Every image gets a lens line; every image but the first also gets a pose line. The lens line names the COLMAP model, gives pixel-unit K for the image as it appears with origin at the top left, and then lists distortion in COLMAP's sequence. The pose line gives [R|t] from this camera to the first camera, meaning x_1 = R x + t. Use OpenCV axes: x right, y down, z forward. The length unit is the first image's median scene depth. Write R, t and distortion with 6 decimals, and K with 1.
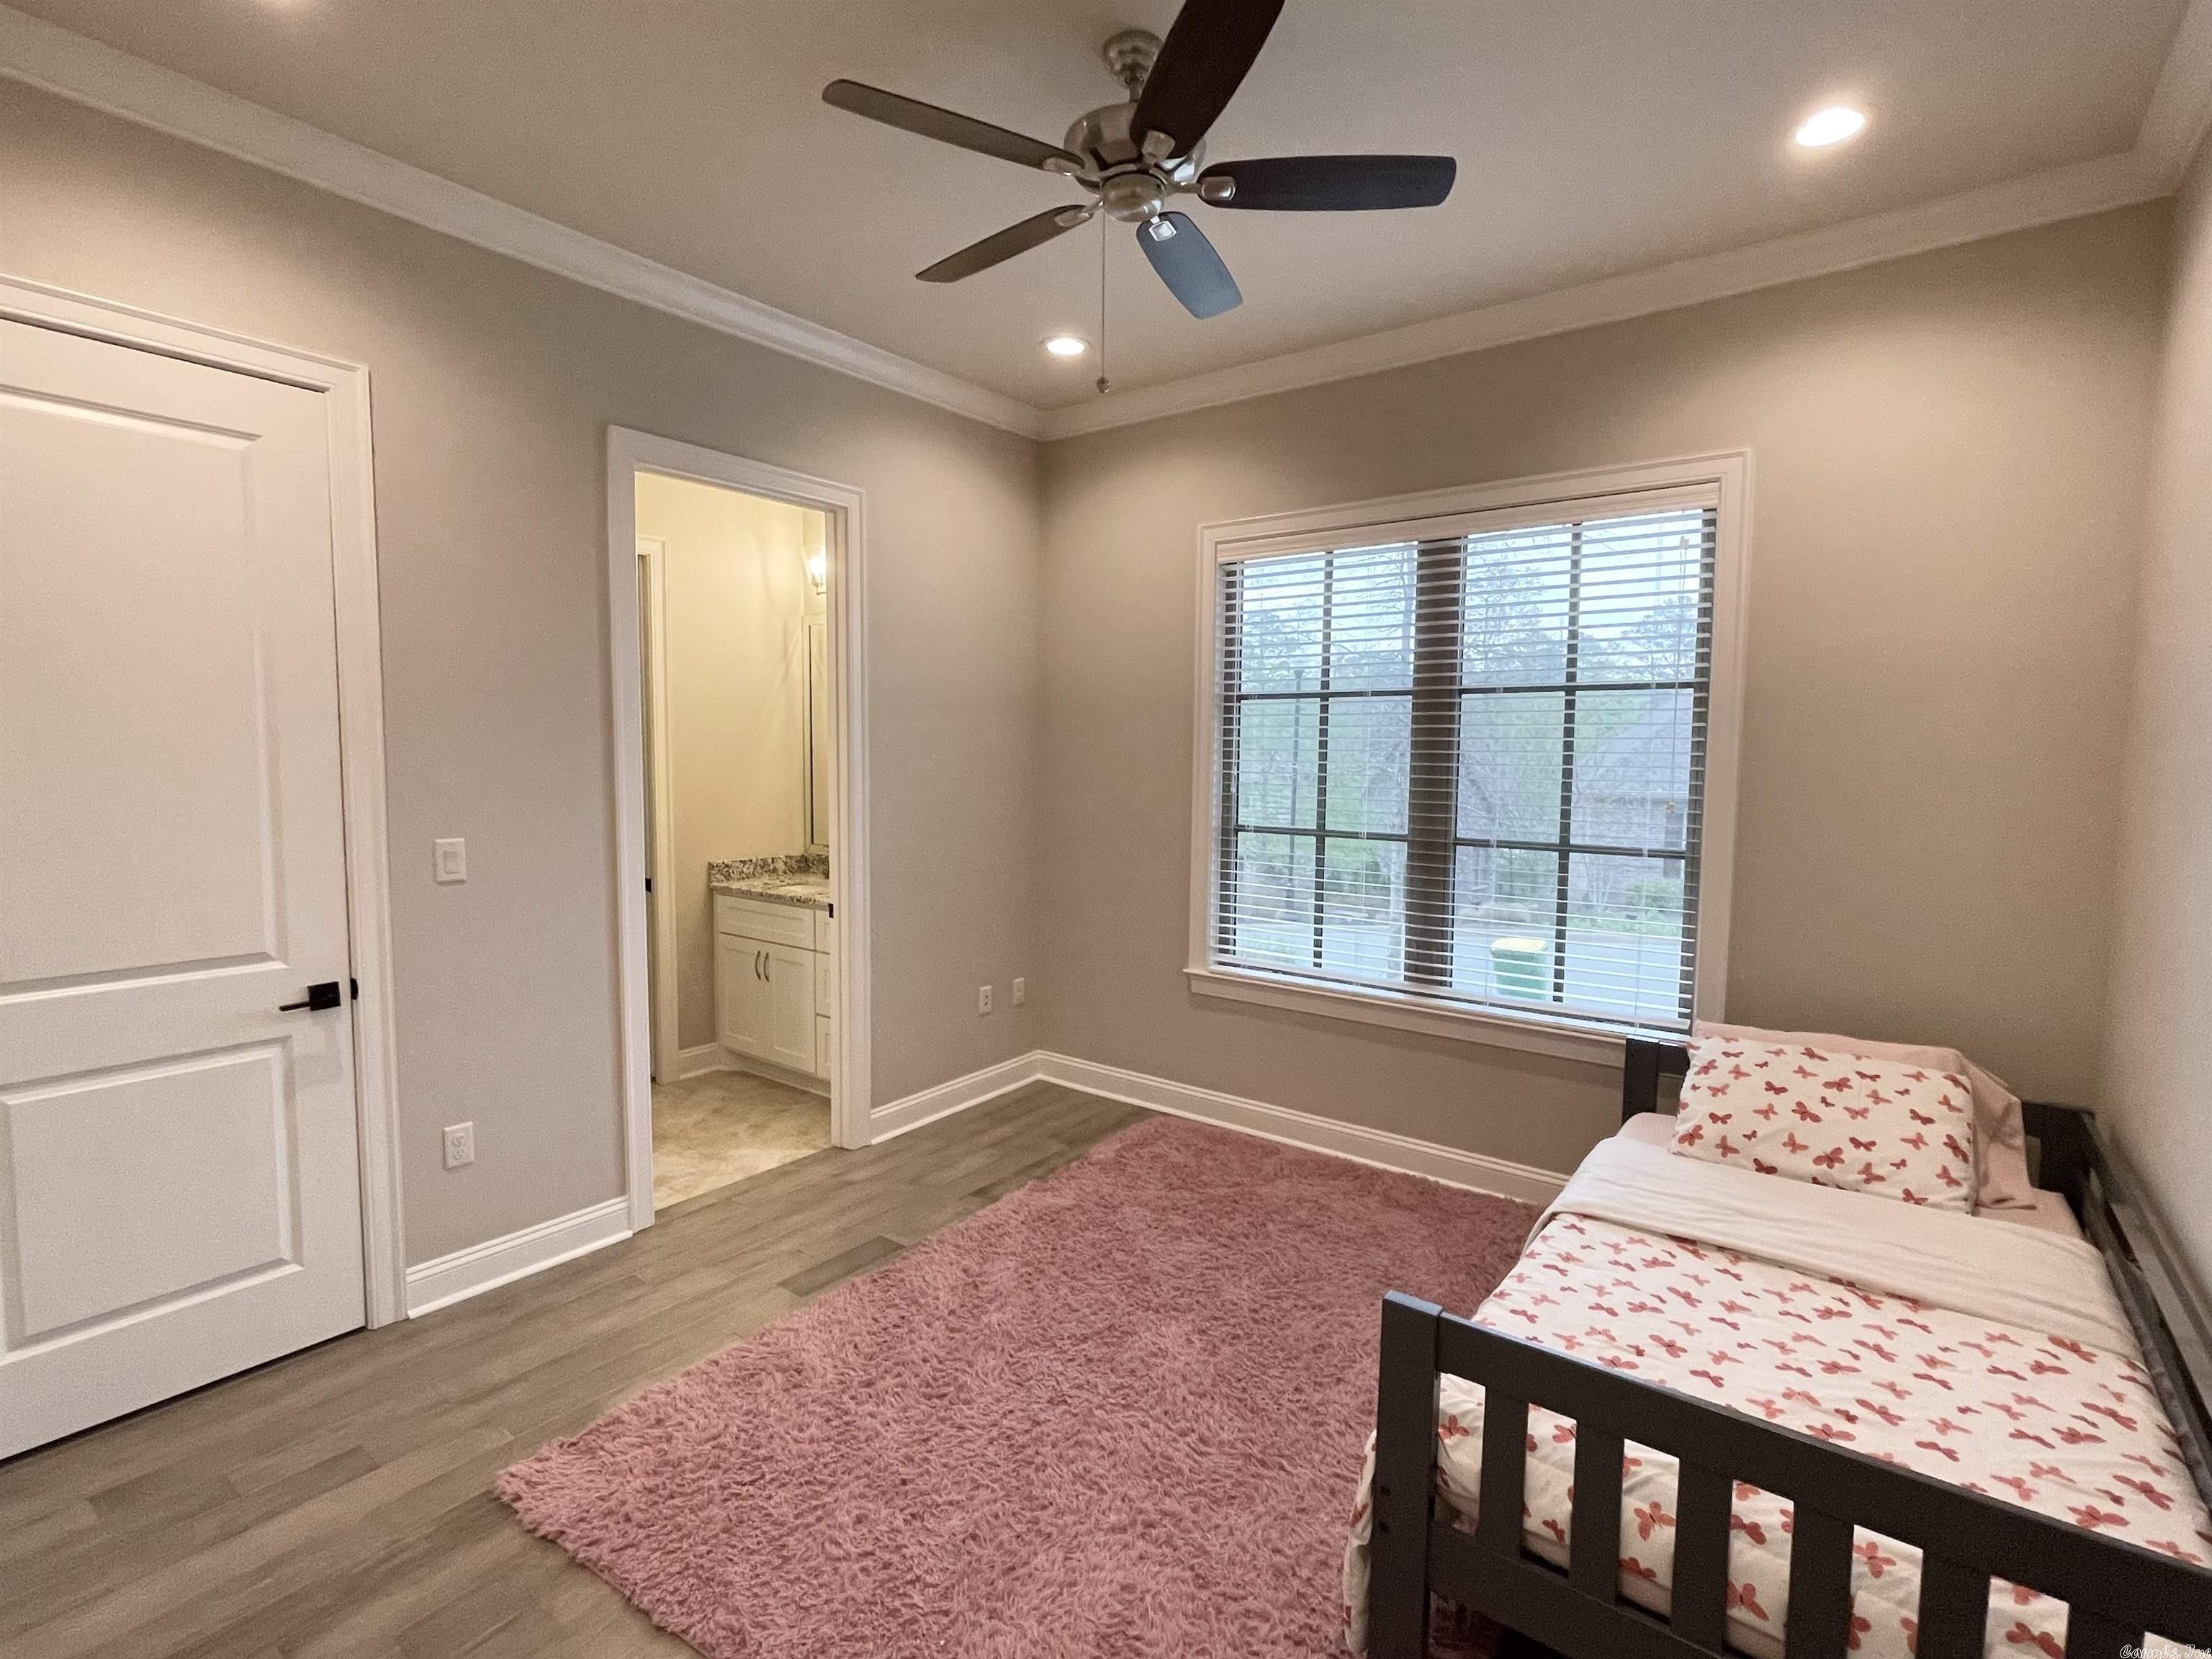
lens RADIAL K [[1049.4, 0, 1095.5], [0, 1049.4, 834.2], [0, 0, 1]] dist [-0.003589, -0.000305]
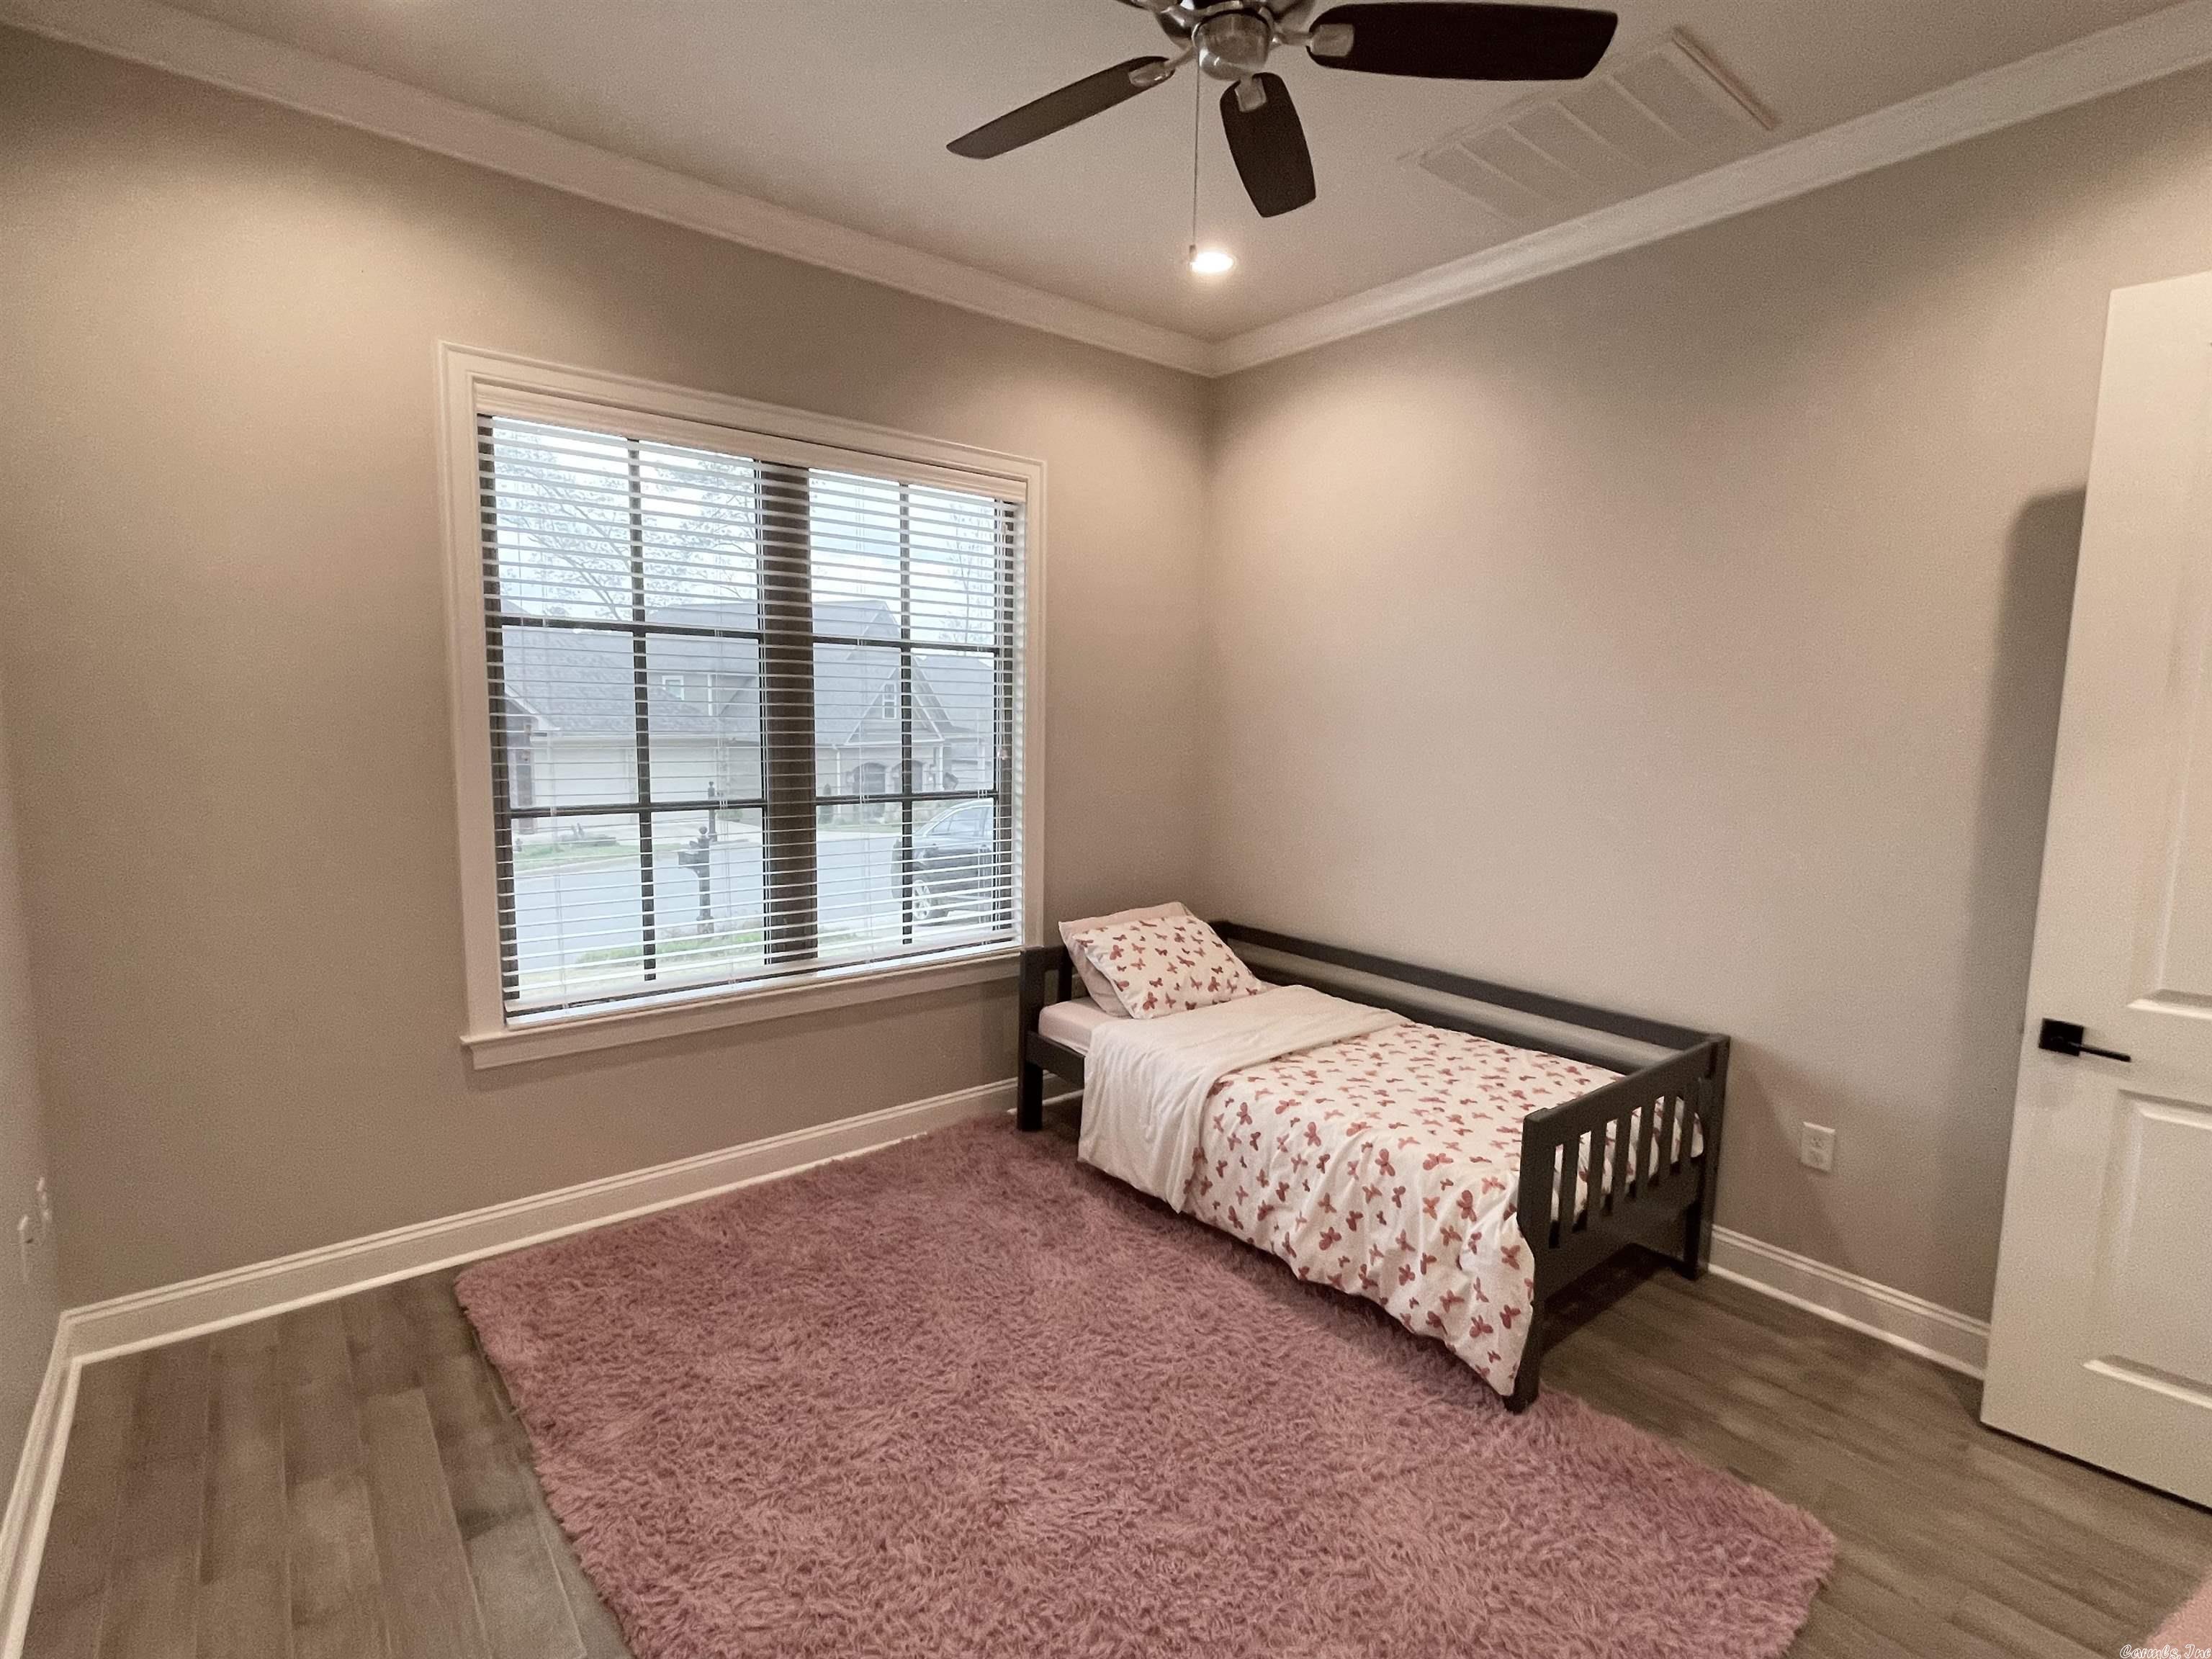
lens RADIAL K [[1049.4, 0, 1105.6], [0, 1049.4, 829.7], [0, 0, 1]] dist [-0.003589, -0.000305]
pose [[0.240441, -0.116737, 0.963619, -0.501315], [0.062452, 0.992545, 0.104658, -0.049567], [-0.968653, 0.035016, 0.245939, 0.528048]]
